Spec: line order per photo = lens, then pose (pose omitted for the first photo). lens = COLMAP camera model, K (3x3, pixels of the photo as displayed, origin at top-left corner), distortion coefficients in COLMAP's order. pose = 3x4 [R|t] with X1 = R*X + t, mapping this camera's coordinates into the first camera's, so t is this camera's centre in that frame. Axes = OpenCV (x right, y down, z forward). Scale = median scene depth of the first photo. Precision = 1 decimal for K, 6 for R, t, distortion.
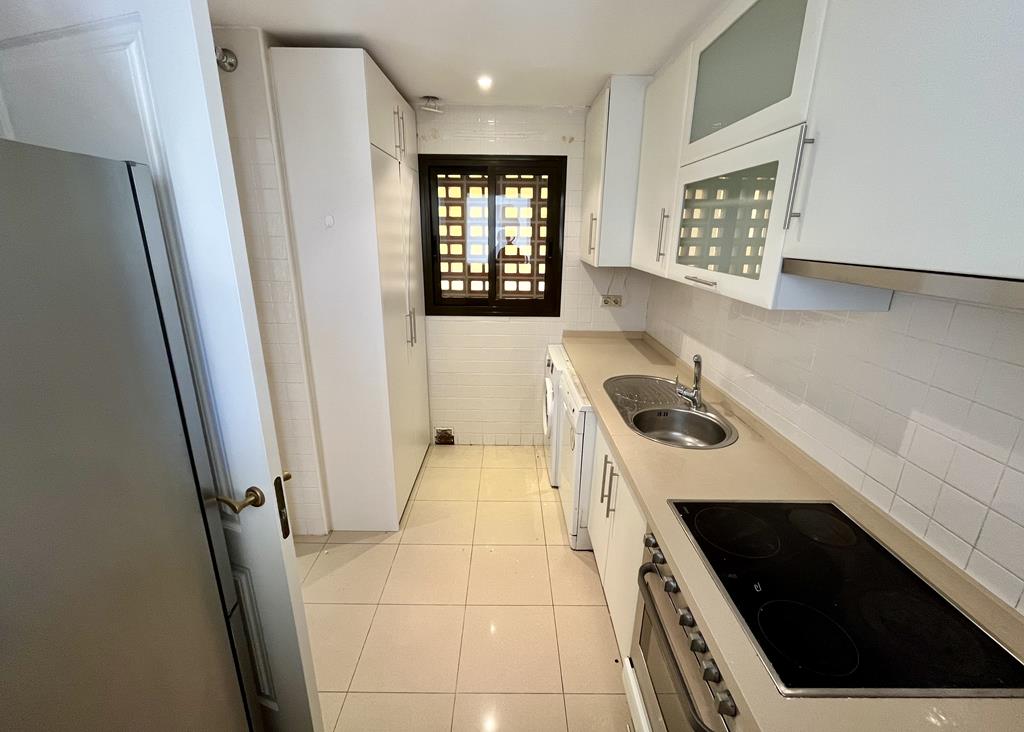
lens RADIAL K [[435.3, 0, 510.7], [0, 435.3, 365.4], [0, 0, 1]] dist [-0.003171, -0.000473]
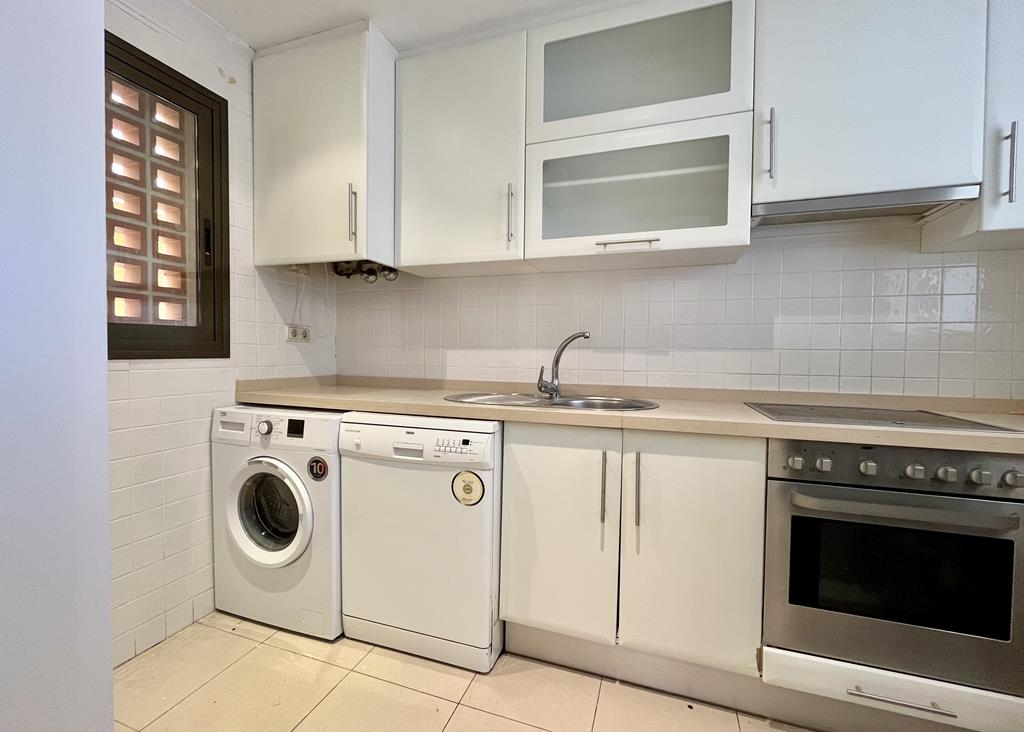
lens RADIAL K [[435.3, 0, 509.8], [0, 435.3, 363.9], [0, 0, 1]] dist [-0.003171, -0.000473]
pose [[0.336728, -0.035338, 0.940939, -0.348339], [0.273080, 0.960013, -0.061671, 0.038640], [-0.901134, 0.277718, 0.332913, 0.536770]]
